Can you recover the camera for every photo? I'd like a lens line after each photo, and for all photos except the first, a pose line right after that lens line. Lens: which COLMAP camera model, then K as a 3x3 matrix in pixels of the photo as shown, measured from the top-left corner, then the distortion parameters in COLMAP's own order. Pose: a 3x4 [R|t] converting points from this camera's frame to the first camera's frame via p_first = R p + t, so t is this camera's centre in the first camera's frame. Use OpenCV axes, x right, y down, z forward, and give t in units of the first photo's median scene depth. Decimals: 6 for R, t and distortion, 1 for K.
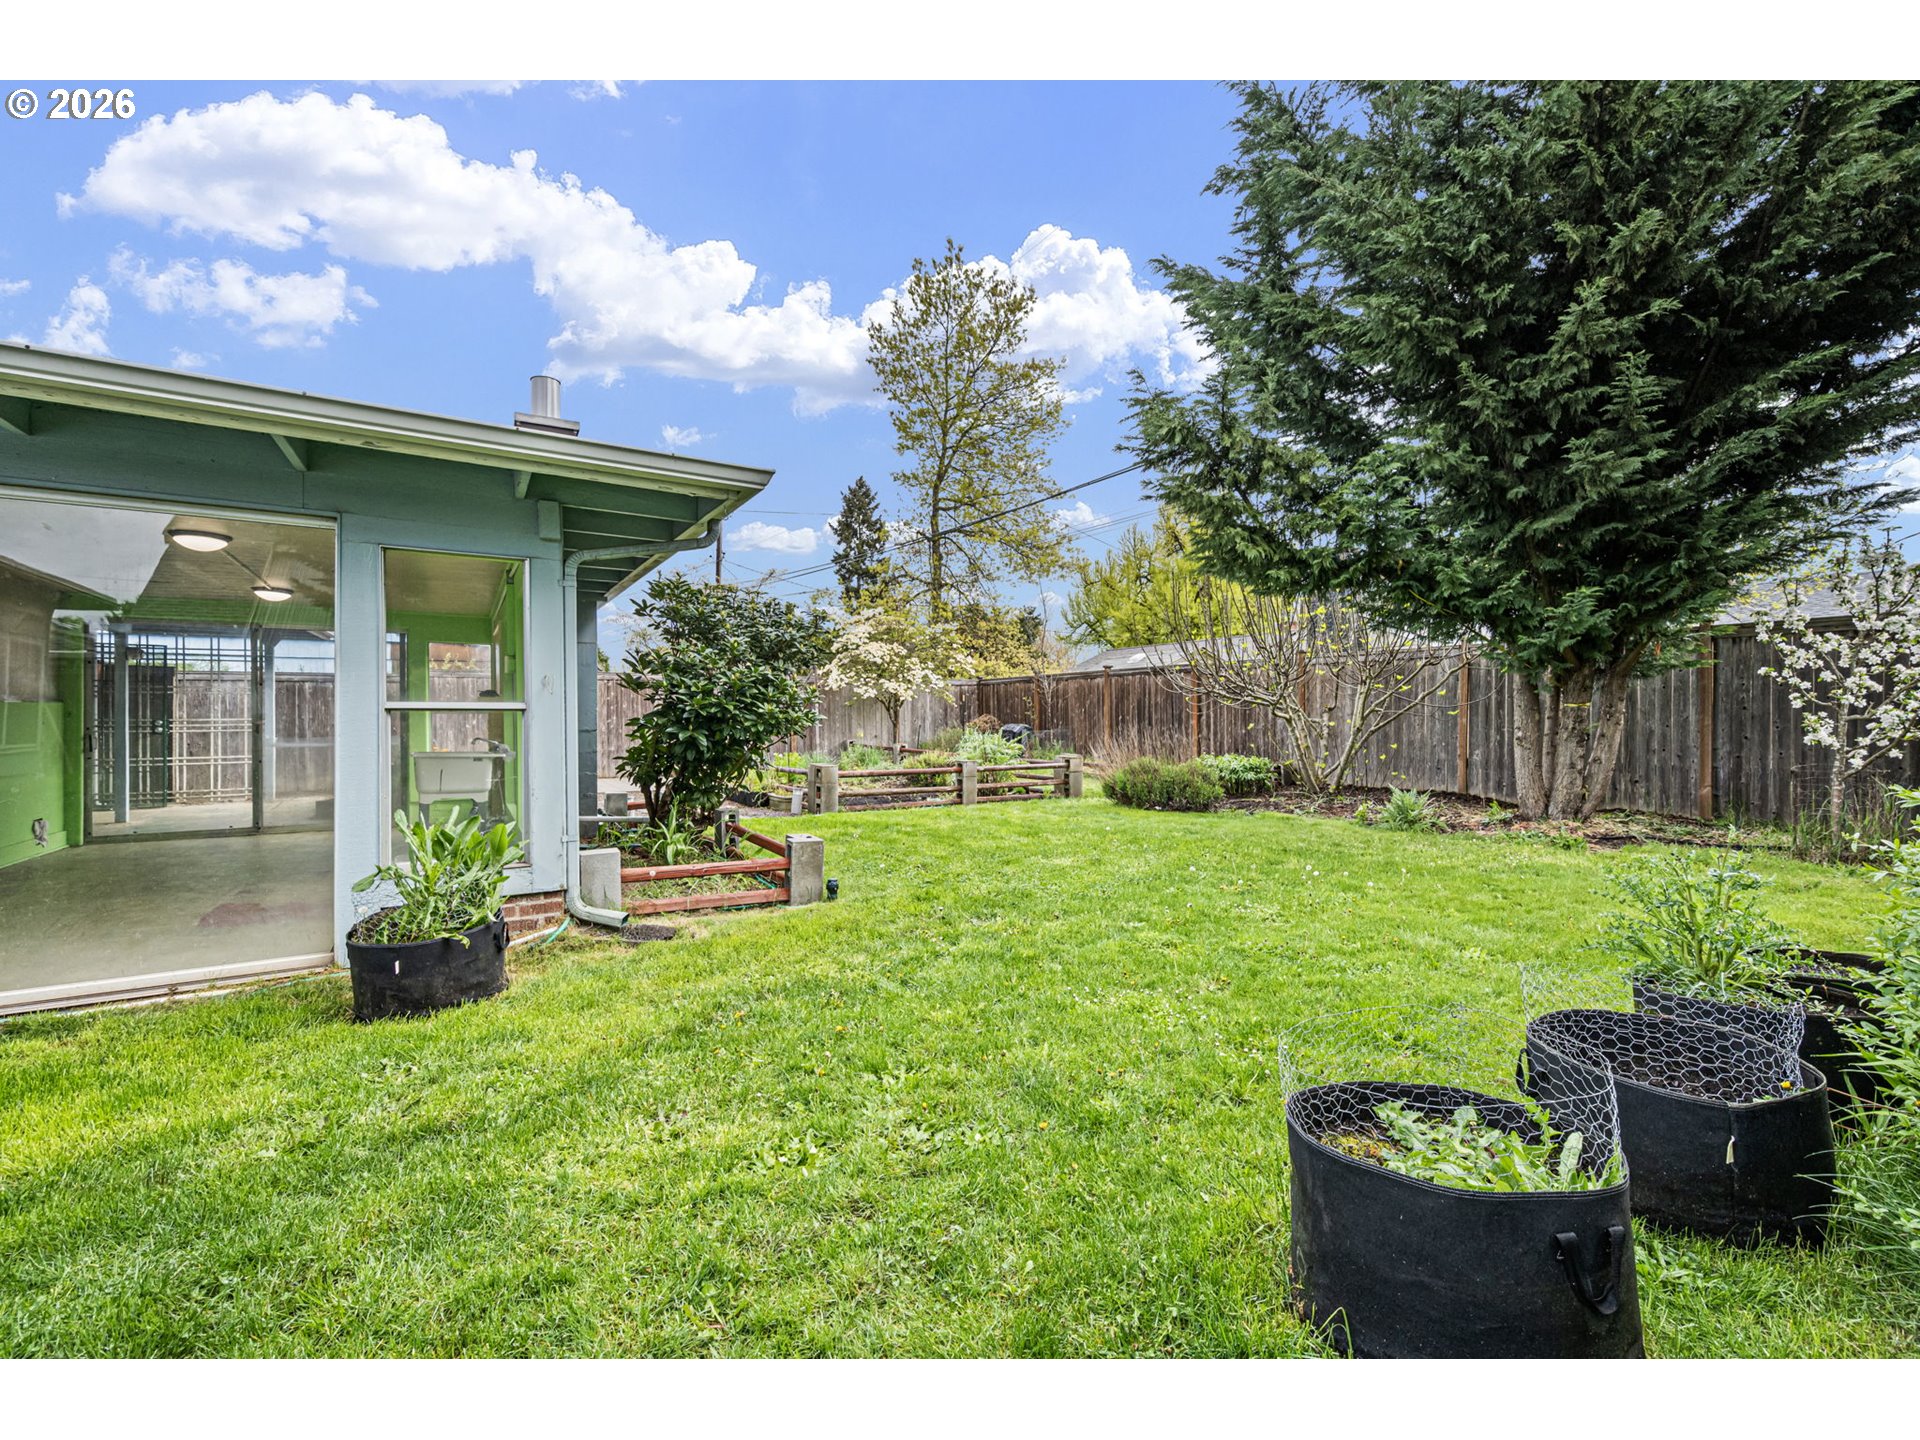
lens RADIAL K [[820.3, 0, 949.3], [0, 820.3, 716.0], [0, 0, 1]] dist [-0.001148, -0.000082]
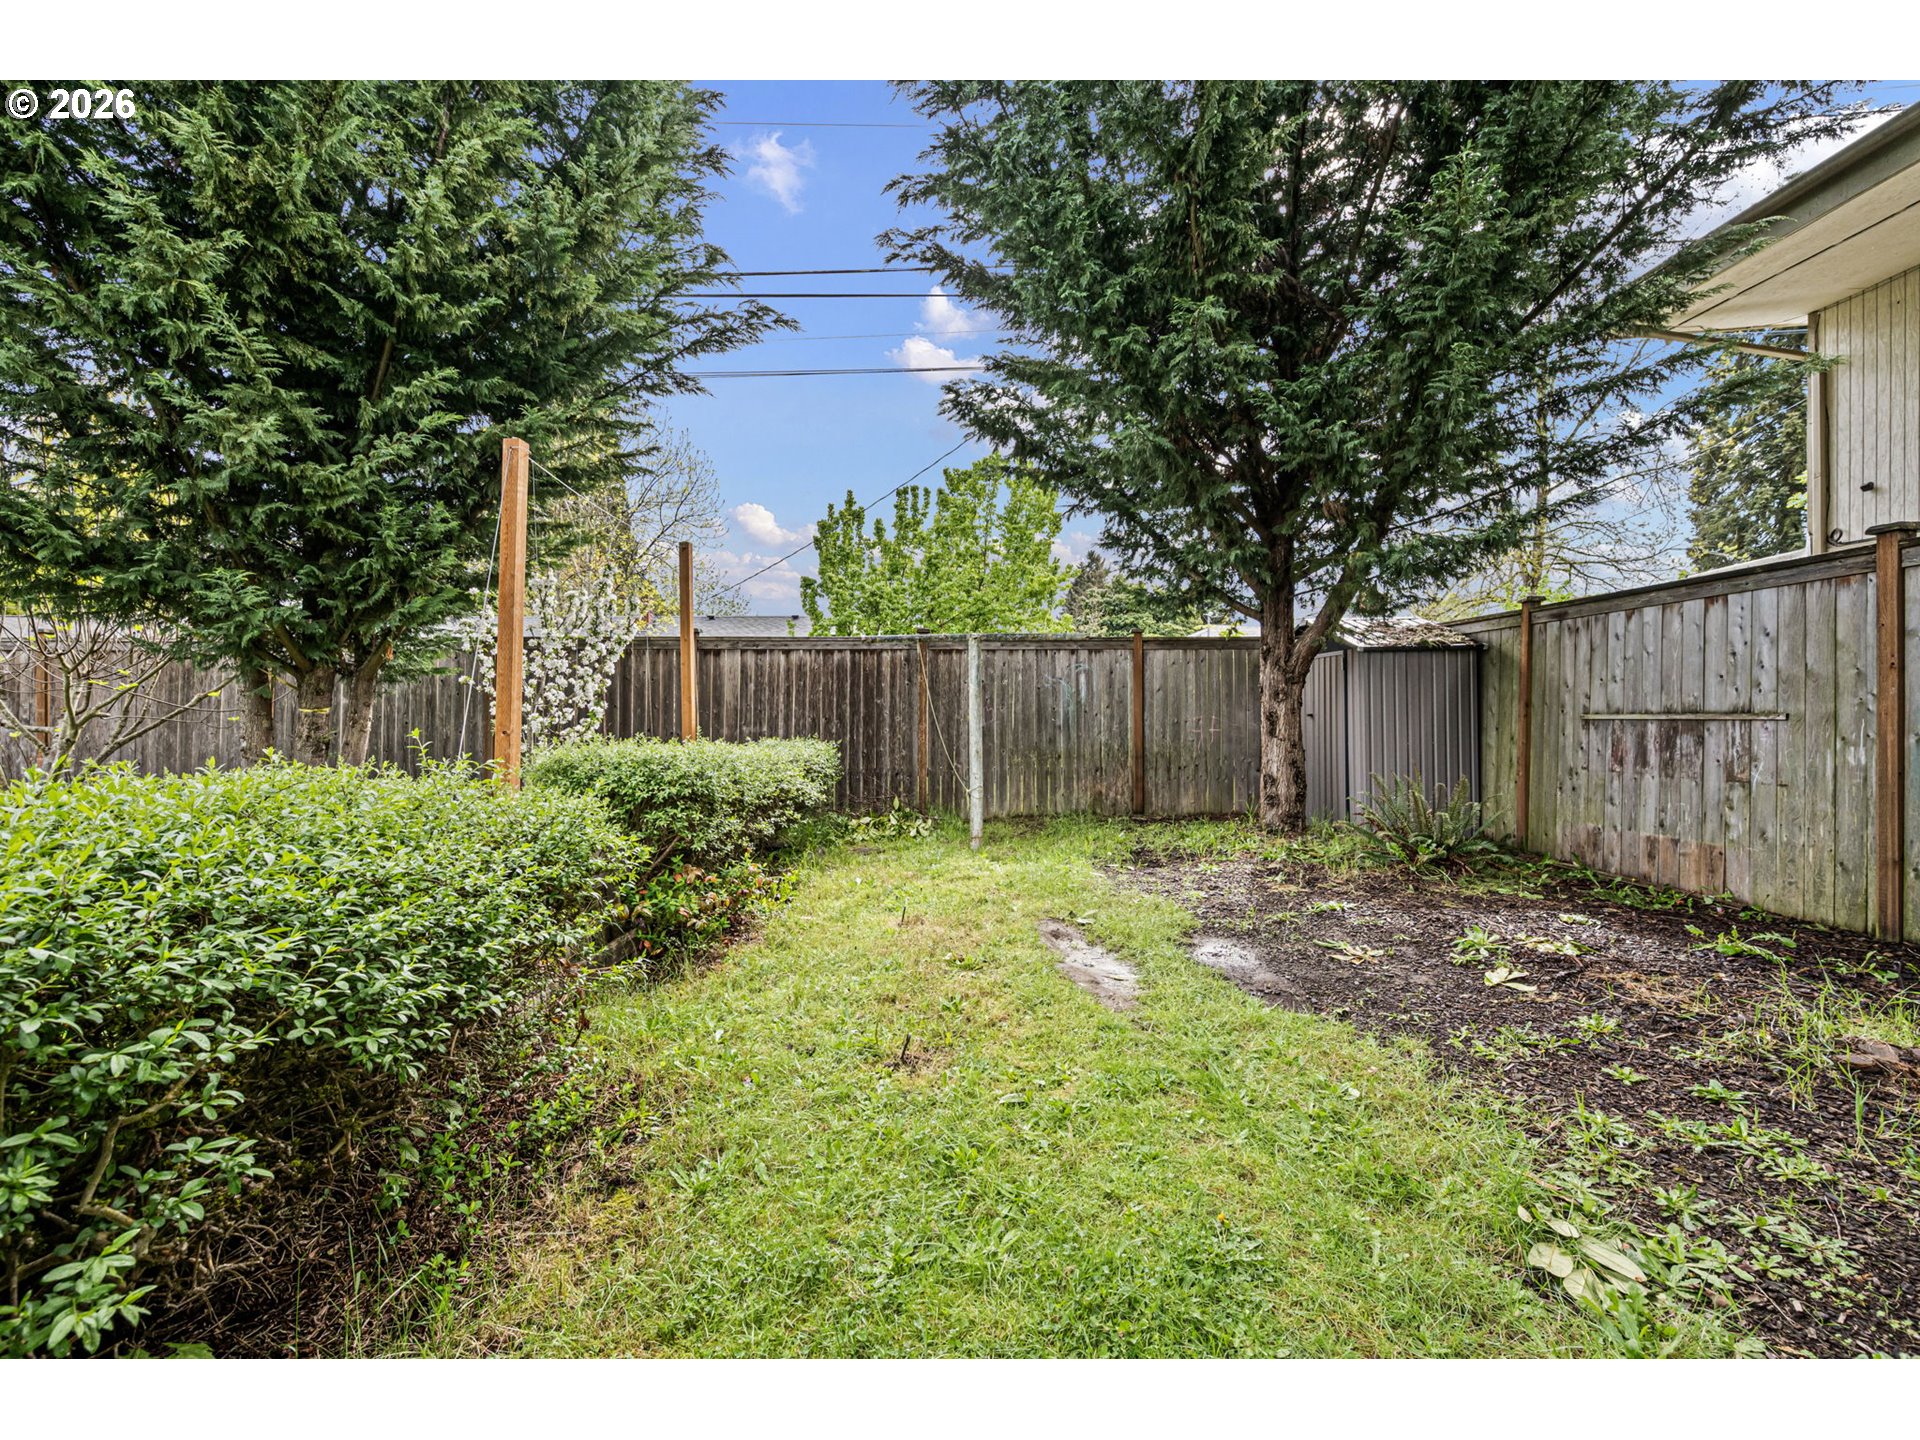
lens RADIAL K [[848.2, 0, 926.7], [0, 848.2, 716.9], [0, 0, 1]] dist [-0.001264, 0.000022]
pose [[0.500116, 0.002754, 0.865954, 0.232548], [0.001638, 0.999990, -0.004126, -0.001111], [-0.865957, 0.003482, 0.500106, -0.030193]]
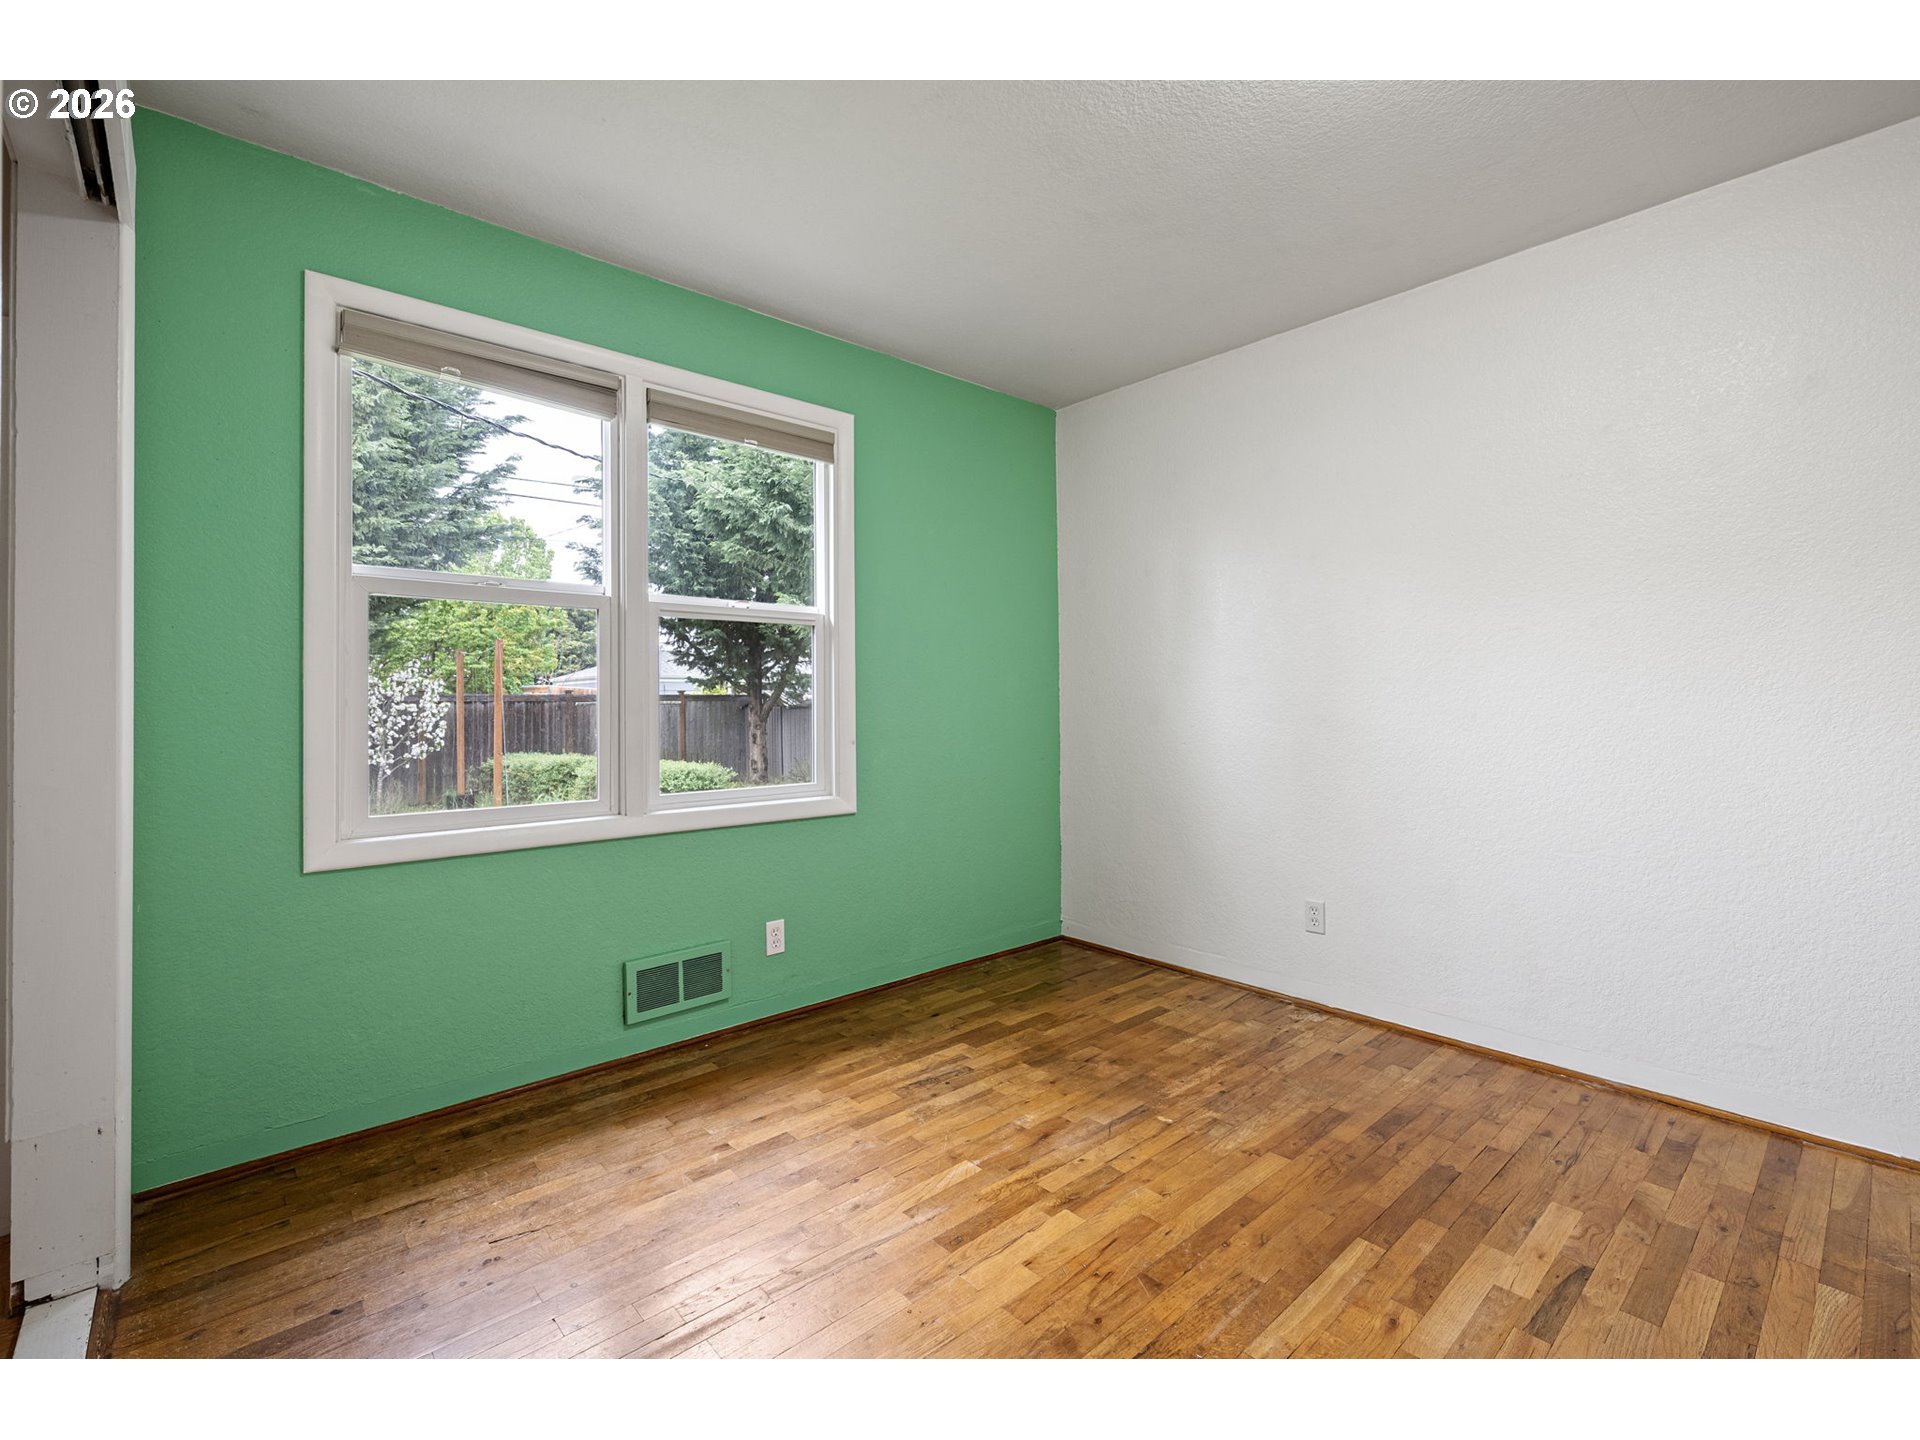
lens RADIAL K [[848.2, 0, 998.4], [0, 848.2, 698.6], [0, 0, 1]] dist [-0.001264, 0.000022]
pose [[-0.224688, 0.018288, 0.974259, -0.818291], [0.010489, 0.999811, -0.016349, -0.046389], [-0.974374, 0.006546, -0.224838, -0.020403]]
